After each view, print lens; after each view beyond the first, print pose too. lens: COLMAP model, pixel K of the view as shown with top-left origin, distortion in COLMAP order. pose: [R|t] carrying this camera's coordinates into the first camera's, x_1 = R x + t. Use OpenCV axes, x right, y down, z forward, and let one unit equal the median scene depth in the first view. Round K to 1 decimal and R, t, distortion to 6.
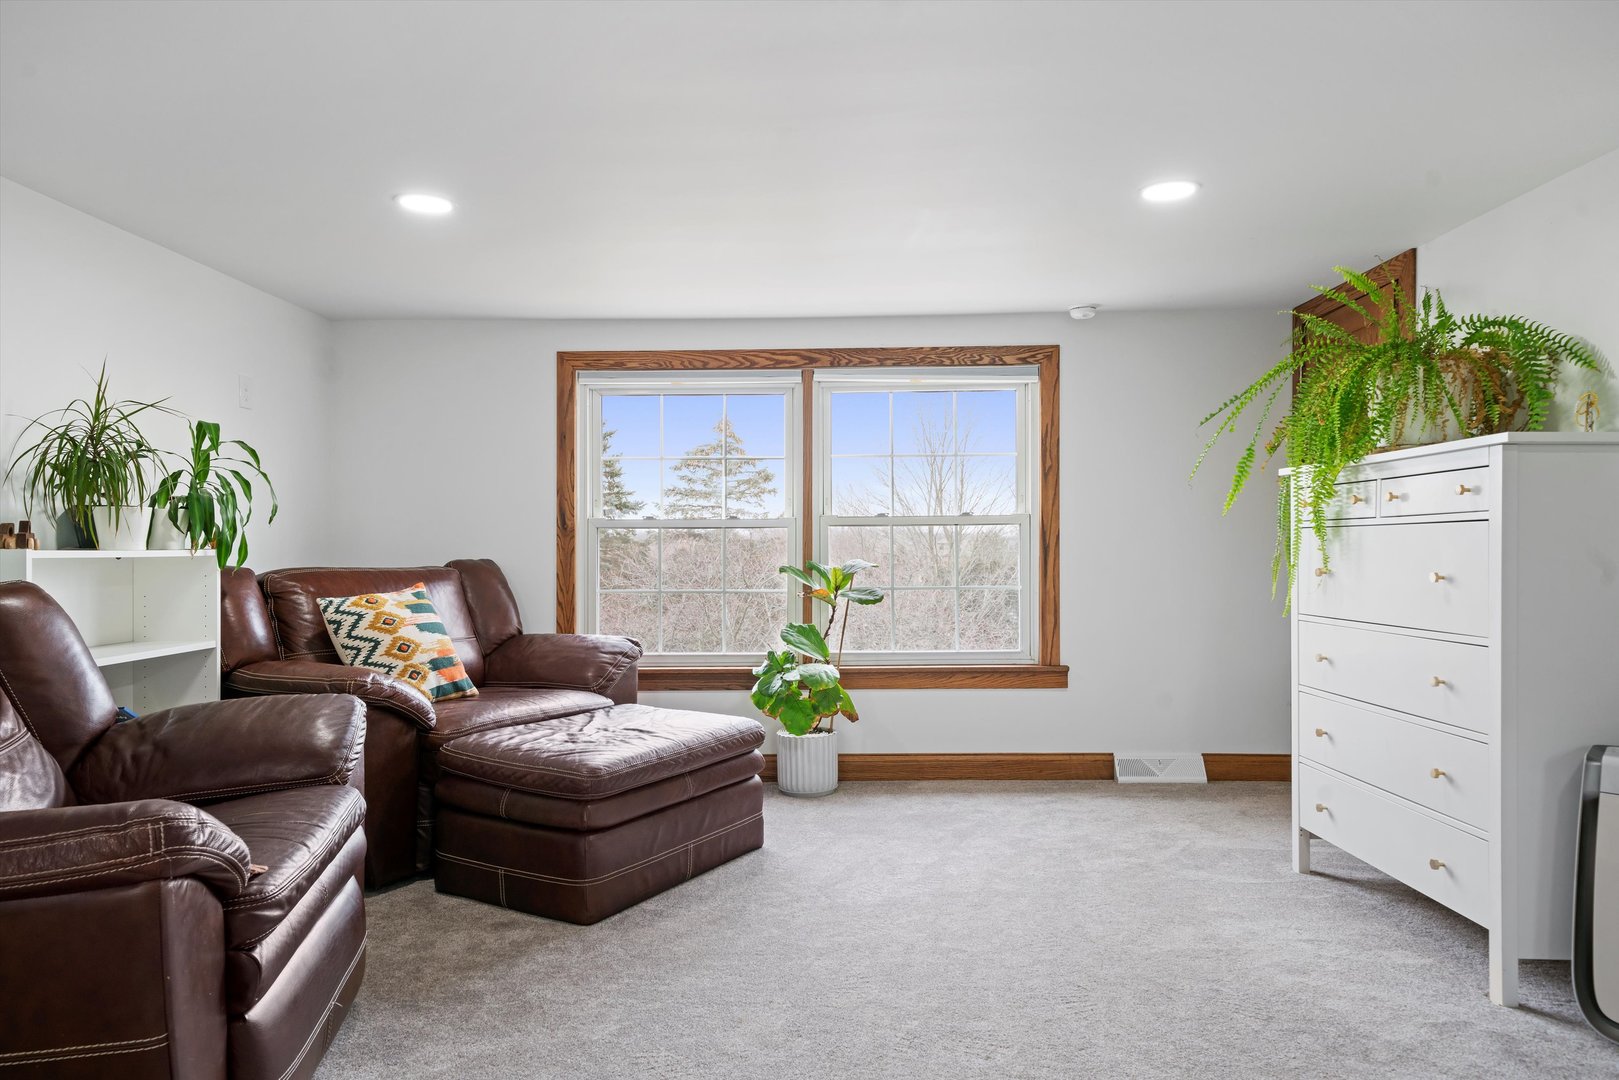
lens RADIAL K [[996.1, 0, 813.6], [0, 996.1, 552.5], [0, 0, 1]] dist [0.007094, 0.000242]
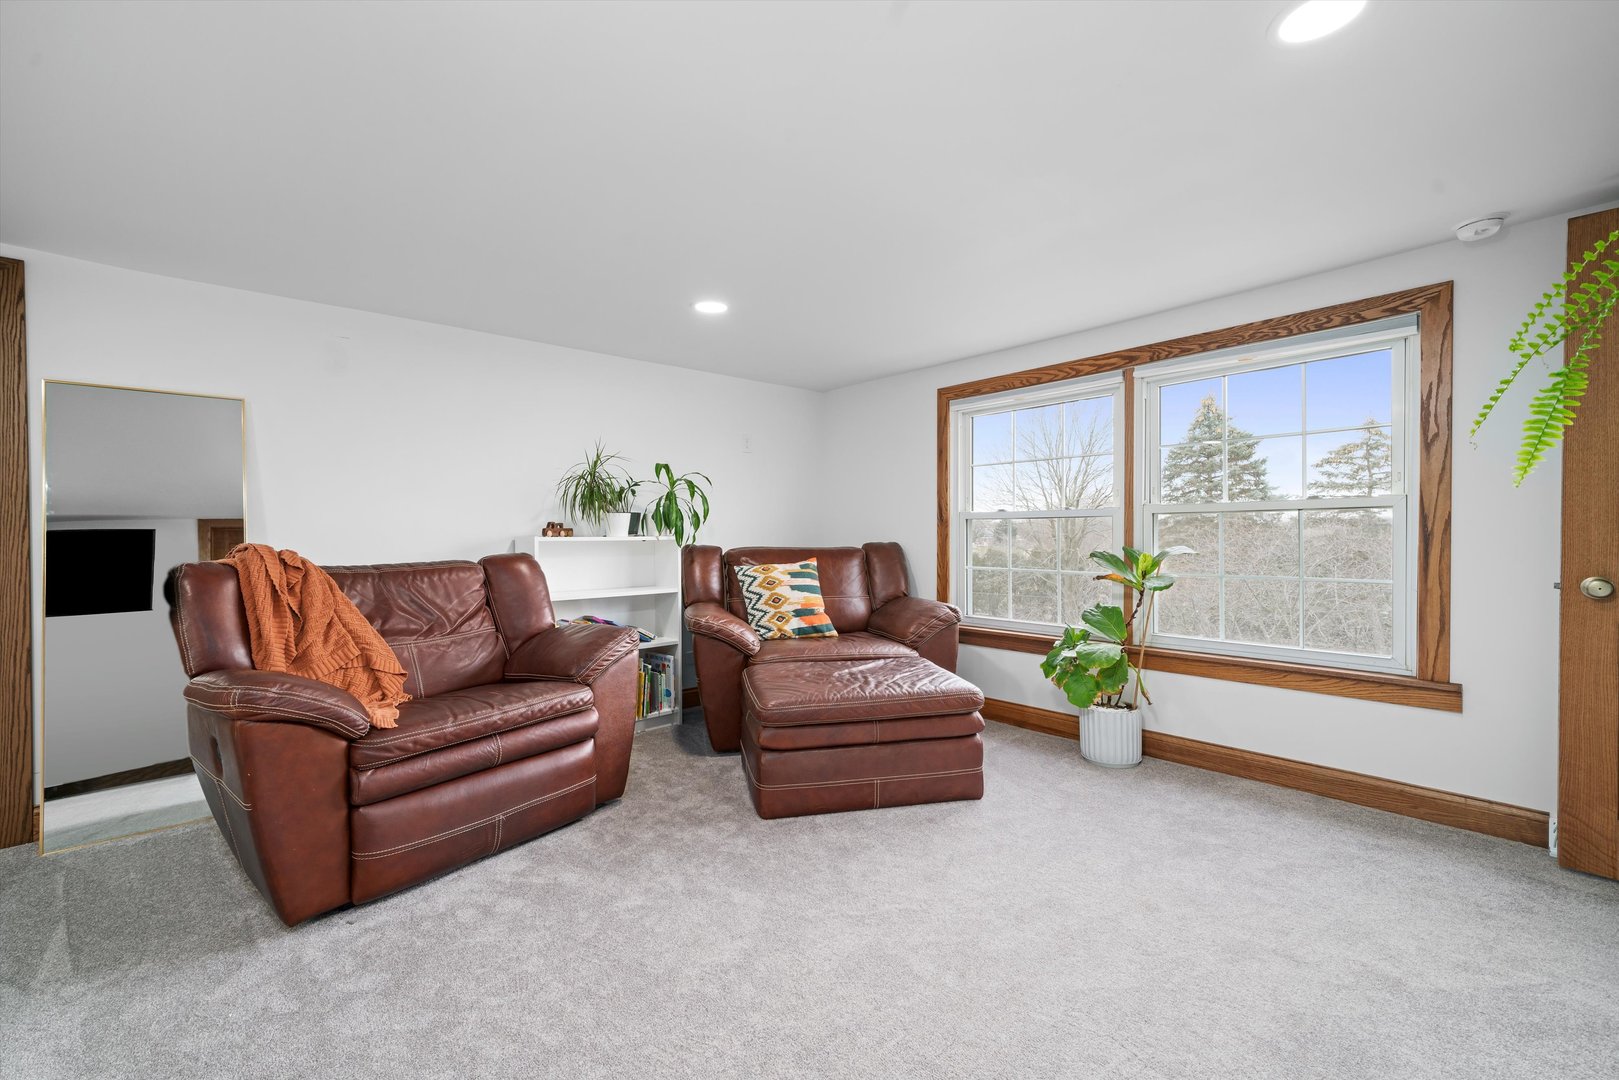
lens RADIAL K [[654.8, 0, 814.5], [0, 654.8, 539.7], [0, 0, 1]] dist [-0.003799, 0.000668]
pose [[0.689592, 0.007068, -0.724164, 0.290189], [-0.001845, 0.999966, 0.008003, -0.004491], [0.724196, -0.004182, 0.689582, 0.286603]]
